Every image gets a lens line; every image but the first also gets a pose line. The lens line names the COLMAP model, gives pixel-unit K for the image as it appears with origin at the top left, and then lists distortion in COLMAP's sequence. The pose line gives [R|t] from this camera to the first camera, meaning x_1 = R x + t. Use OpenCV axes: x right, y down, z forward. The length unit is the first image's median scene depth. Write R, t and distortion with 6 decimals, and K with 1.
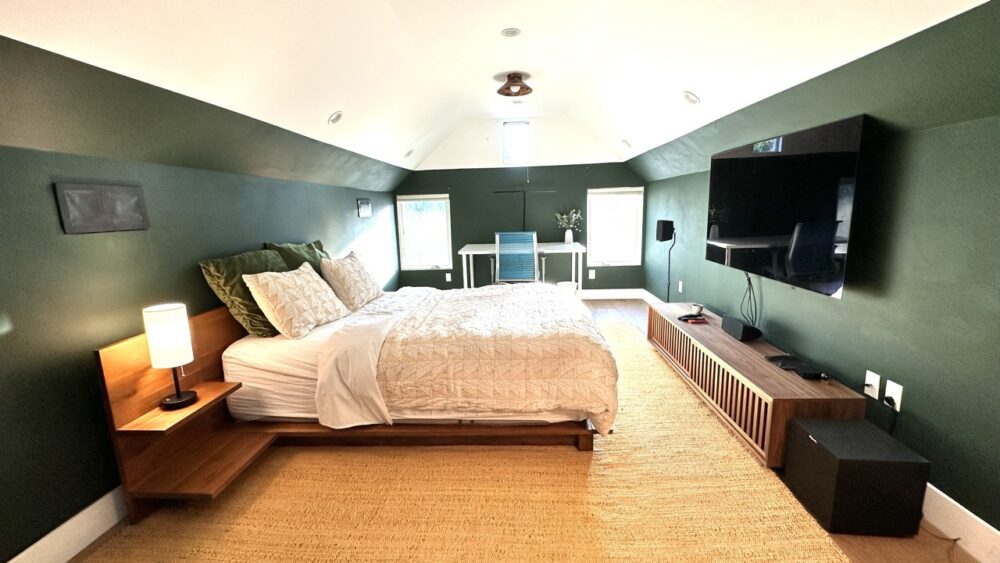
lens RADIAL K [[405.0, 0, 495.8], [0, 405.0, 278.9], [0, 0, 1]] dist [-0.001854, -0.000023]
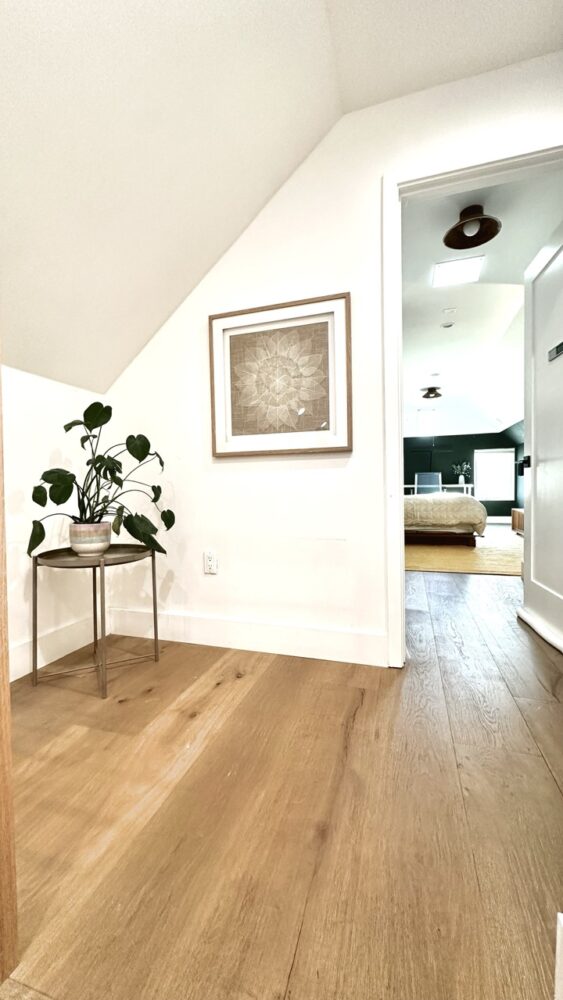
lens RADIAL K [[405.0, 0, 285.1], [0, 405.0, 498.2], [0, 0, 1]] dist [-0.001854, -0.000023]
pose [[0.974430, 0.018570, -0.223921, -0.136498], [-0.050128, 0.989428, -0.136088, 0.222539], [0.219026, 0.143833, 0.965059, -0.666804]]
